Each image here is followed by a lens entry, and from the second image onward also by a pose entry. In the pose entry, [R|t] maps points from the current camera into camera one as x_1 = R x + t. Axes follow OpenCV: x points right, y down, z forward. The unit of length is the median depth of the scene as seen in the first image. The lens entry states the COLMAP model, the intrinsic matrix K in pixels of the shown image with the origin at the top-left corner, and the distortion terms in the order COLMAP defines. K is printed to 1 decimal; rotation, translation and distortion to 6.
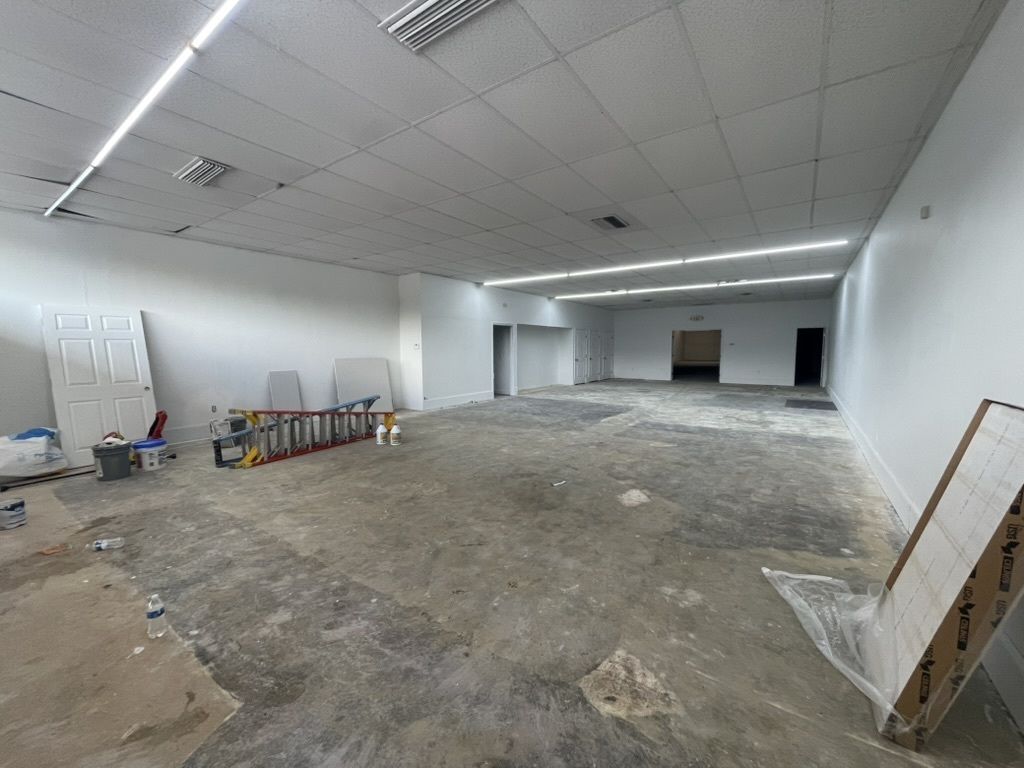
lens RADIAL K [[416.7, 0, 507.7], [0, 416.7, 382.6], [0, 0, 1]] dist [-0.005430, 0.000340]
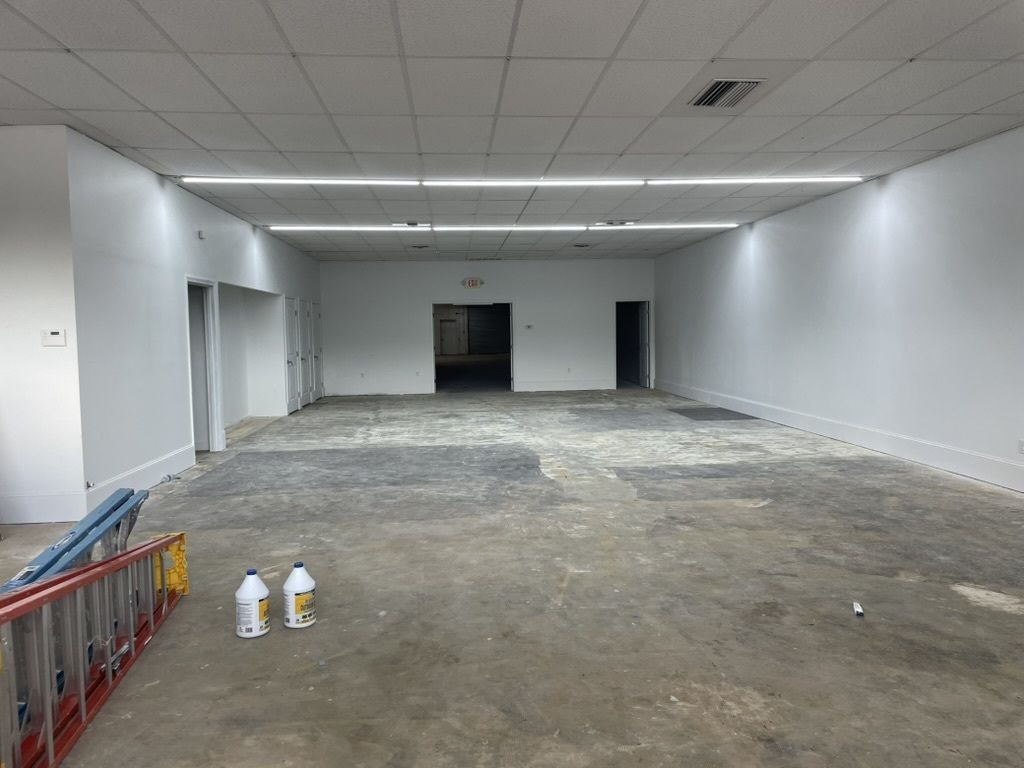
lens RADIAL K [[781.3, 0, 522.1], [0, 781.3, 374.5], [0, 0, 1]] dist [0.094831, -0.122019]
pose [[0.756143, -0.047474, 0.652683, -0.649919], [0.070227, 0.997492, -0.008805, -0.042866], [-0.650628, 0.052494, 0.757580, 0.456968]]
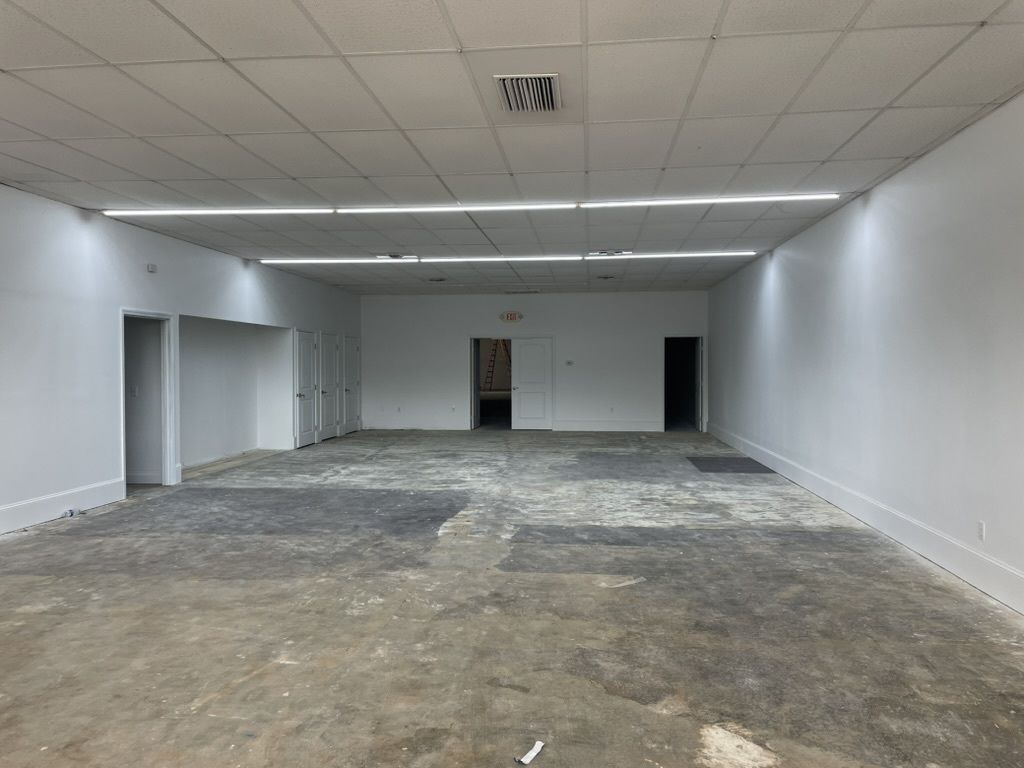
lens RADIAL K [[781.3, 0, 513.1], [0, 781.3, 377.0], [0, 0, 1]] dist [0.094831, -0.122019]
pose [[0.867696, -0.007132, 0.497044, -0.198679], [0.042121, 0.997356, -0.059221, -0.037899], [-0.495307, 0.072322, 0.865702, 0.325458]]
